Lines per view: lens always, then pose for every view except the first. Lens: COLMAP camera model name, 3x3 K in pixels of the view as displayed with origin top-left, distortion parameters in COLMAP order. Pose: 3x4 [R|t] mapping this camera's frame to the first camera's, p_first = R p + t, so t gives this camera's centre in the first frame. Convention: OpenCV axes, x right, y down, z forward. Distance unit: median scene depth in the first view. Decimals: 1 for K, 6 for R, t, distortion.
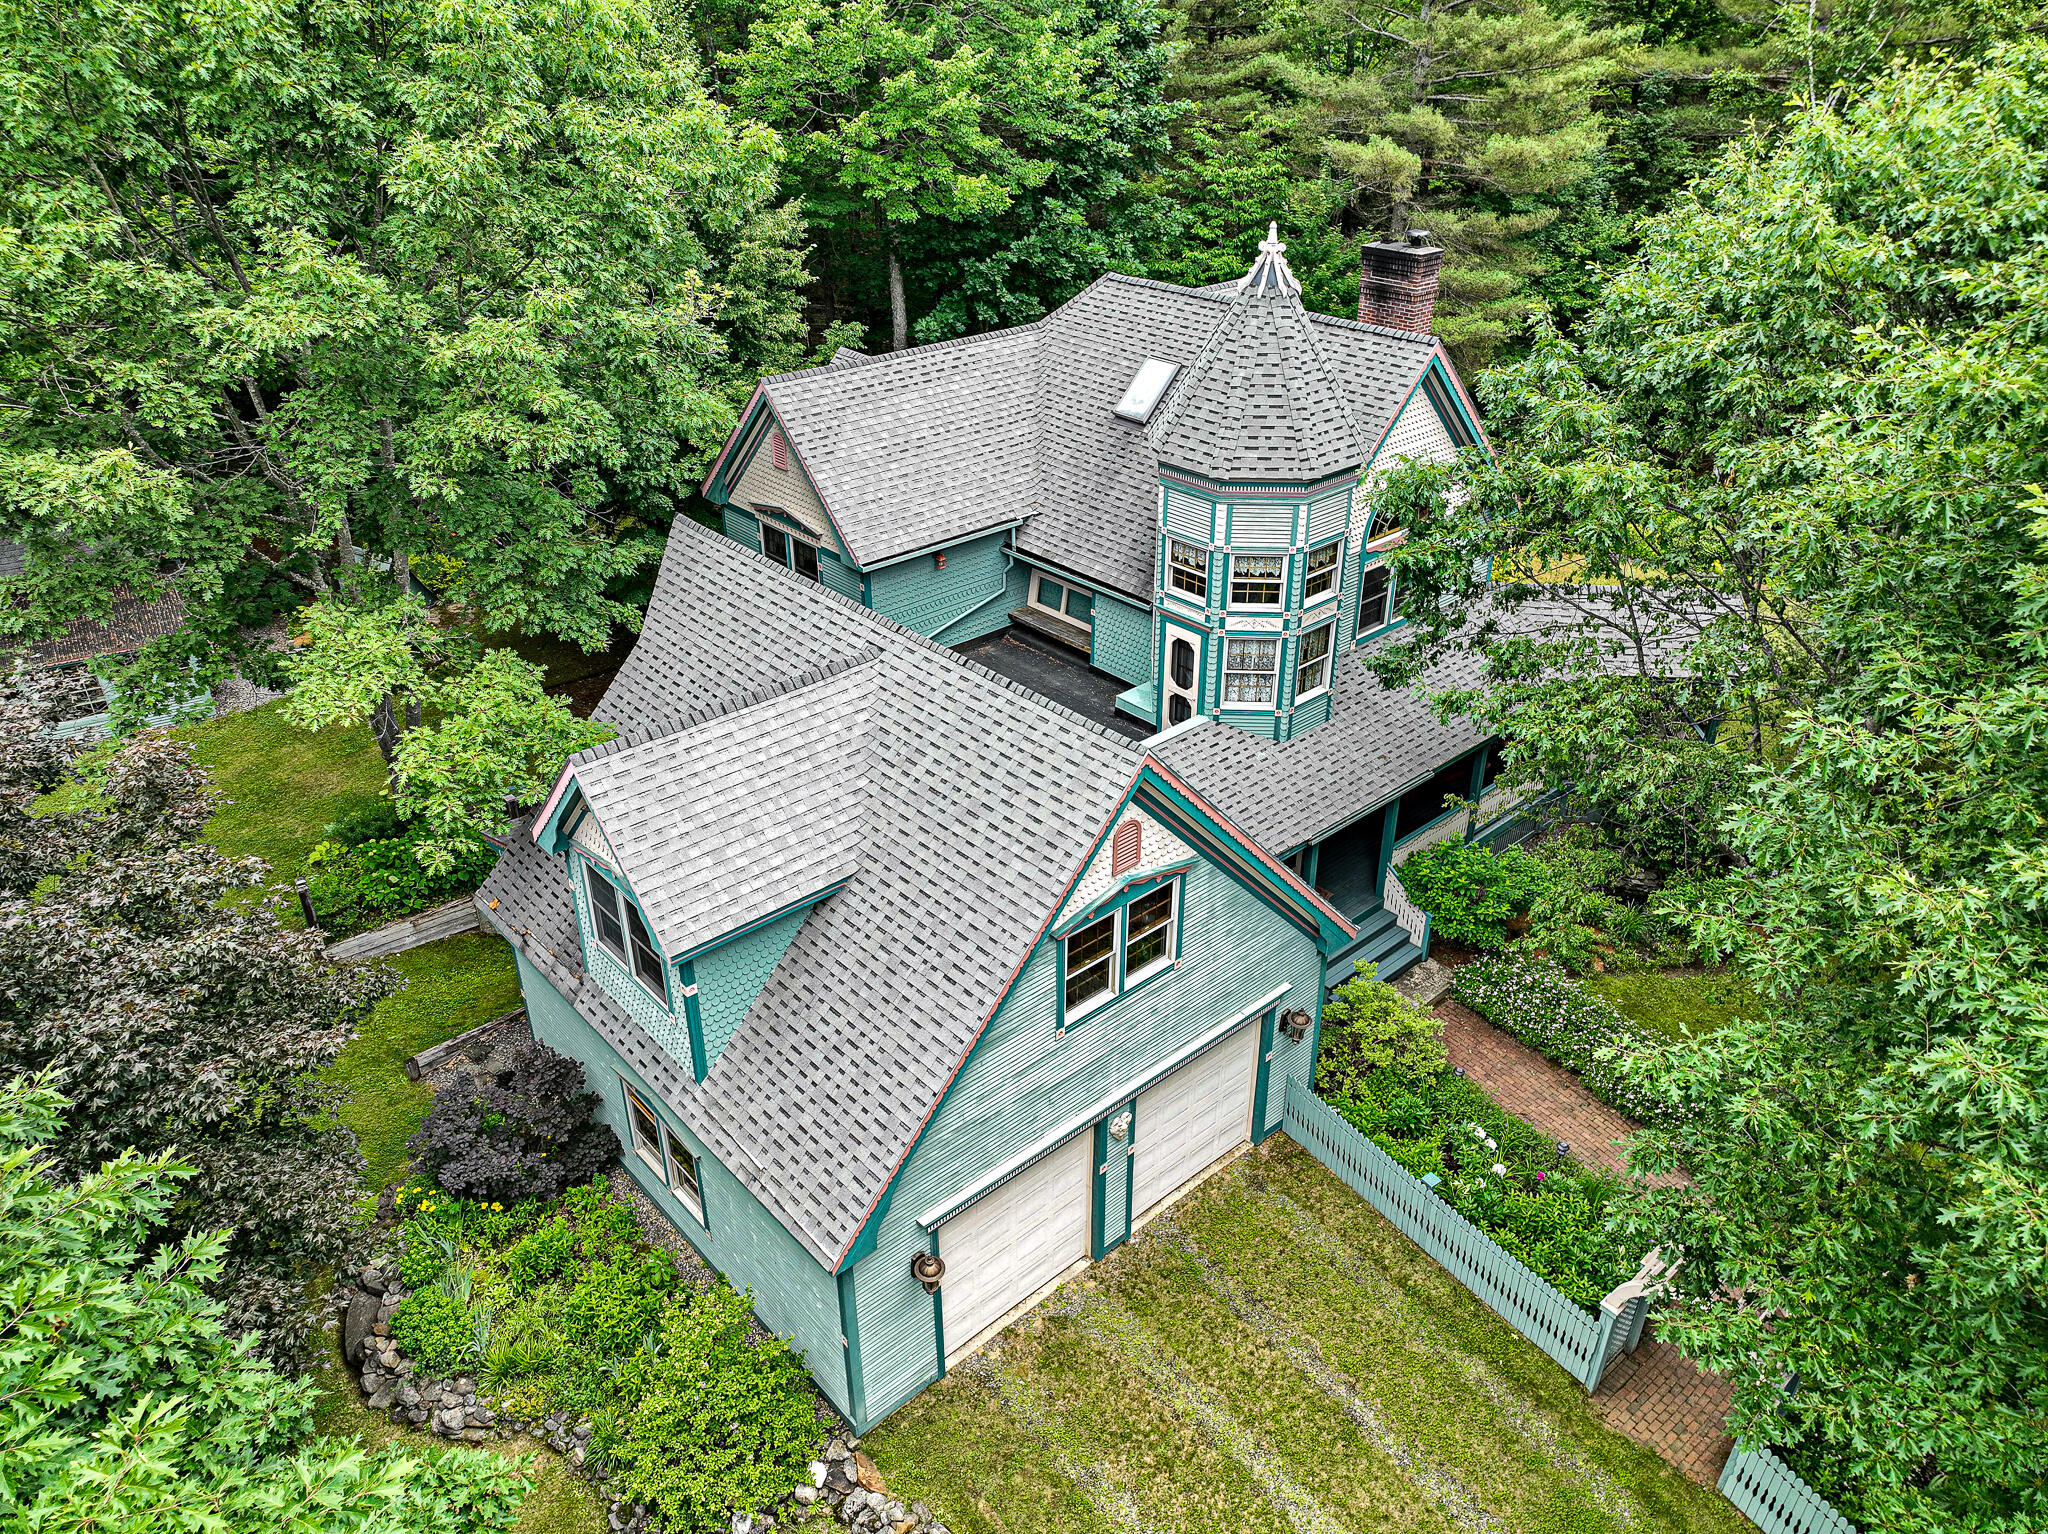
lens RADIAL K [[1438.5, 0, 1024.0], [0, 1438.5, 767.0], [0, 0, 1]] dist [0.008709, 0.004083]
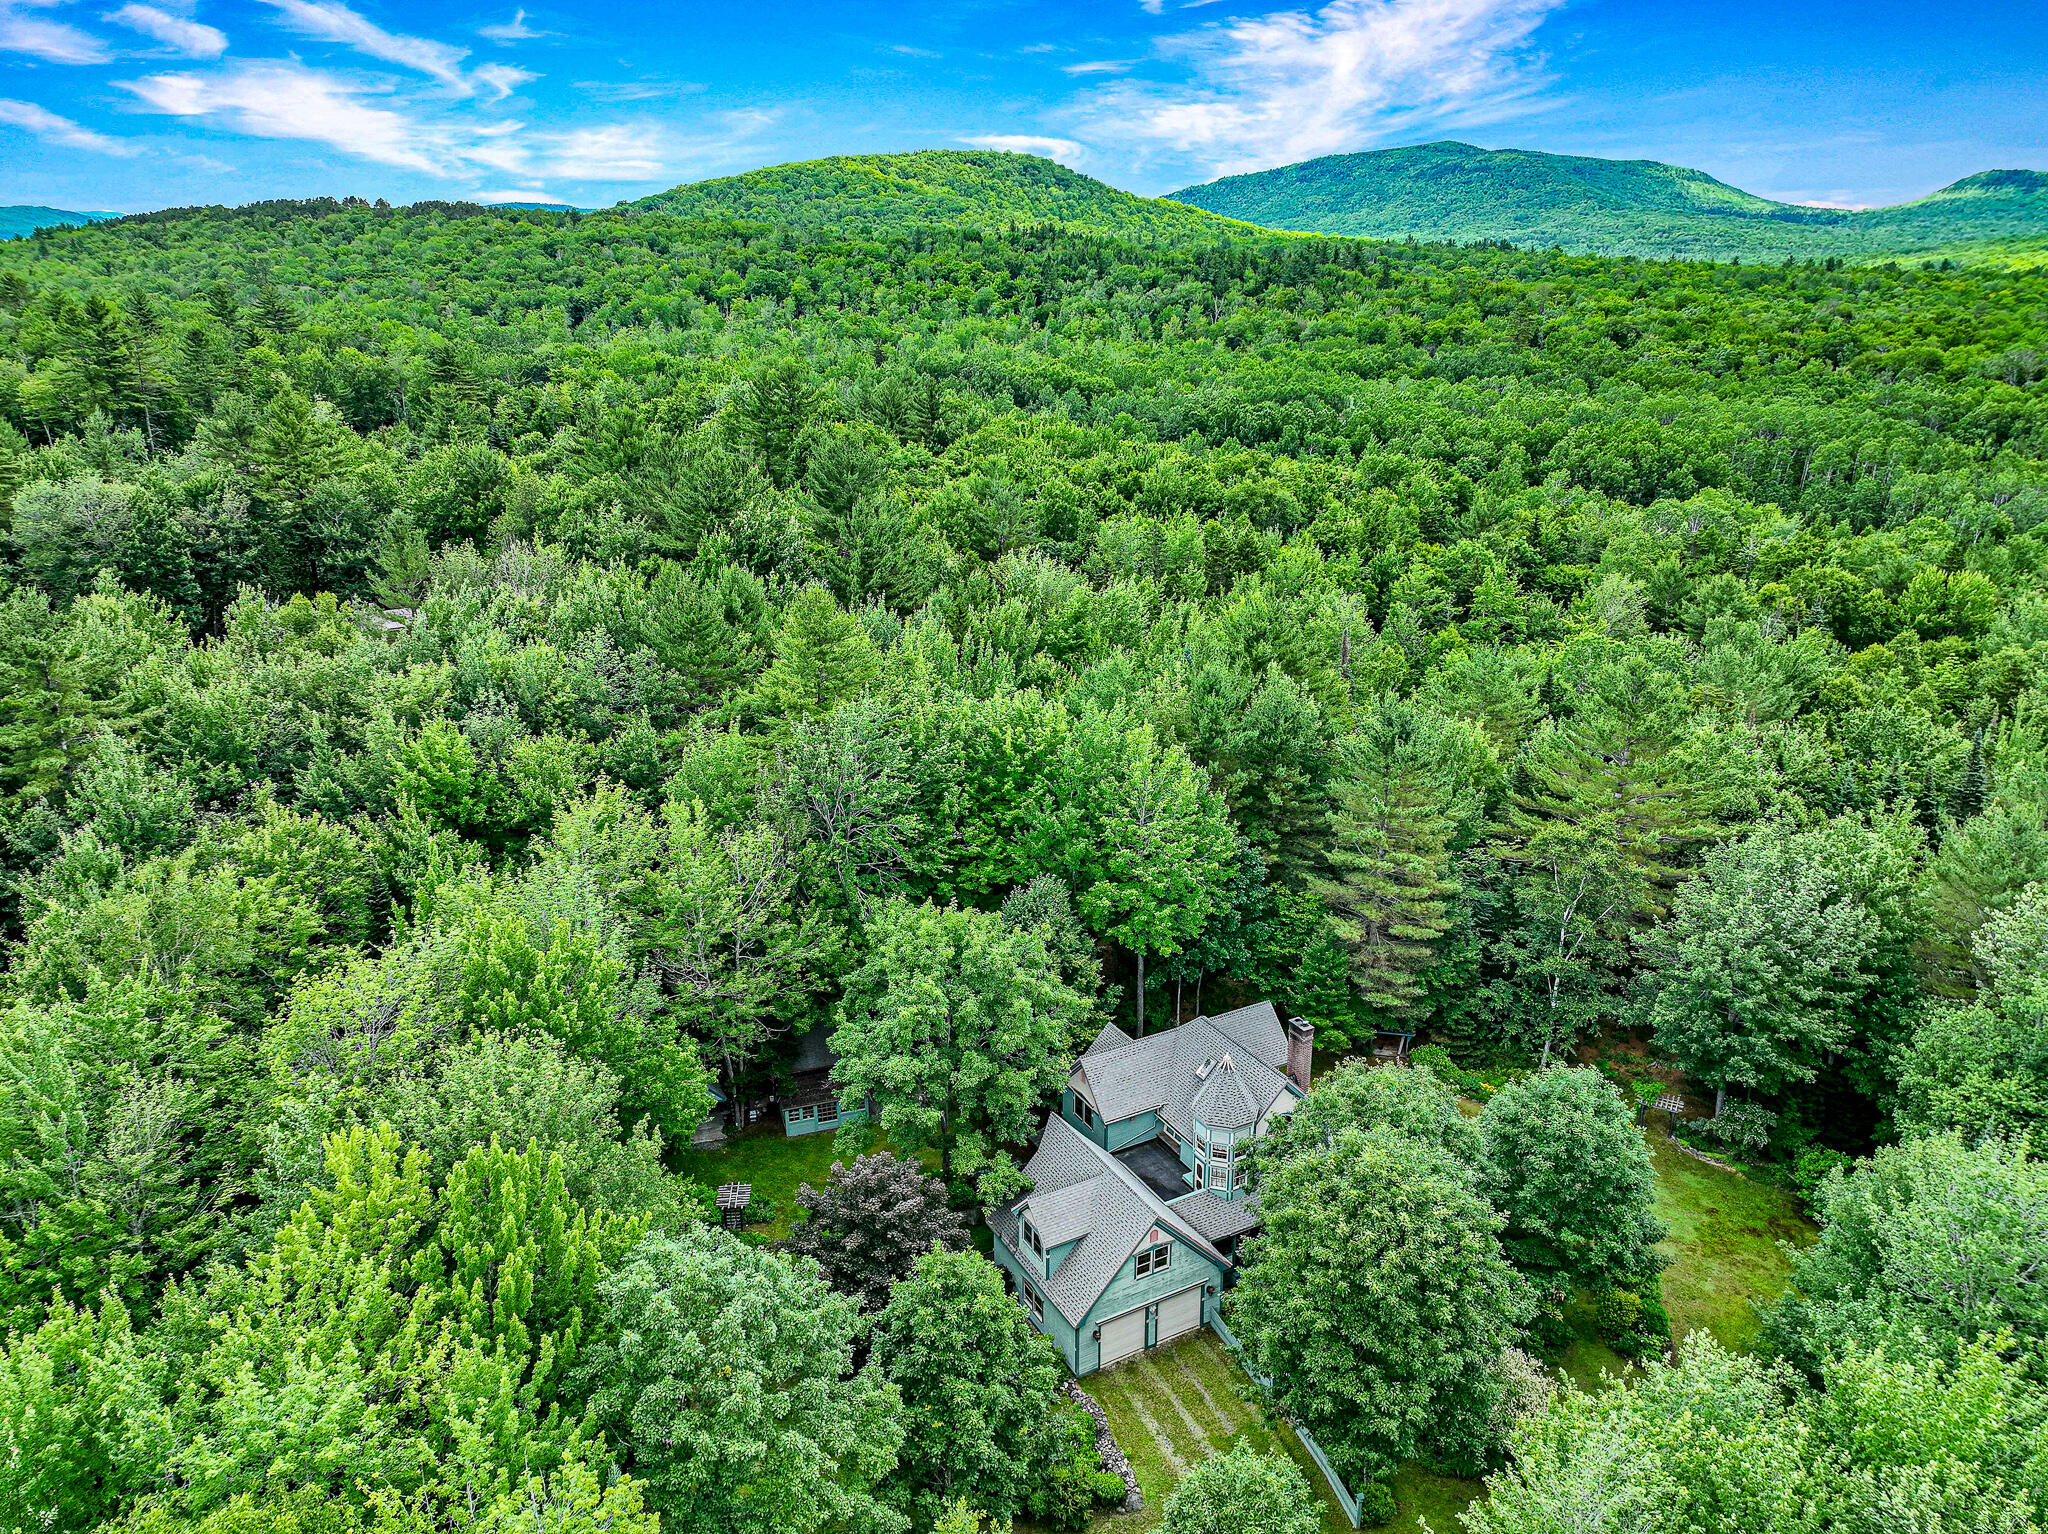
lens RADIAL K [[1438.5, 0, 1024.0], [0, 1438.5, 767.0], [0, 0, 1]] dist [0.008709, 0.004083]
pose [[0.974222, 0.068212, -0.215031, 0.452364], [-0.105339, 0.980443, -0.166236, -0.483572], [0.199486, 0.184602, 0.962355, -2.969724]]
